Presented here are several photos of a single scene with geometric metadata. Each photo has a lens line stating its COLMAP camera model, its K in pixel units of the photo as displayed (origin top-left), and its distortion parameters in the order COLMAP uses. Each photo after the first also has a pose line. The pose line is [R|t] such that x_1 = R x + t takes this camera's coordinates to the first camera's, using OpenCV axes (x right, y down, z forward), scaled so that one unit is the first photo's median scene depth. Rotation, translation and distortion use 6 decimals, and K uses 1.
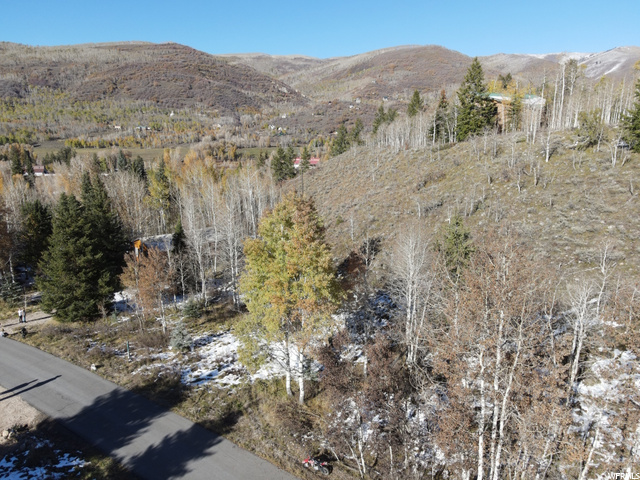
lens RADIAL K [[466.2, 0, 319.3], [0, 466.2, 239.8], [0, 0, 1]] dist [0.026068, -0.011397]
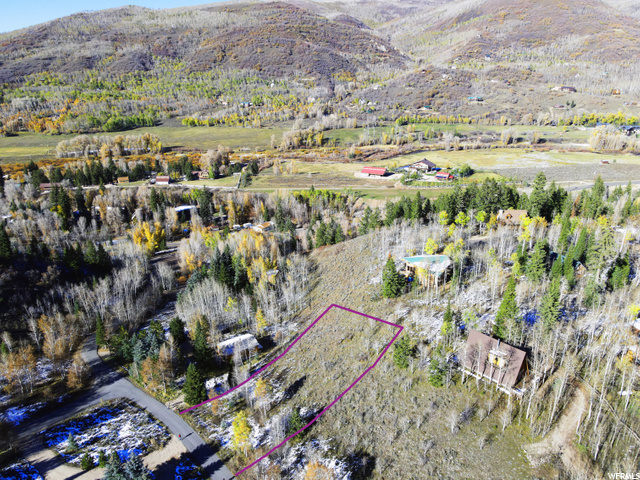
lens RADIAL K [[466.2, 0, 318.0], [0, 466.2, 239.8], [0, 0, 1]] dist [0.026068, -0.011397]
pose [[0.976697, 0.064011, -0.204855, 0.039956], [-0.039324, 0.991703, 0.122386, -0.063749], [0.210989, -0.111478, 0.971111, -0.081011]]
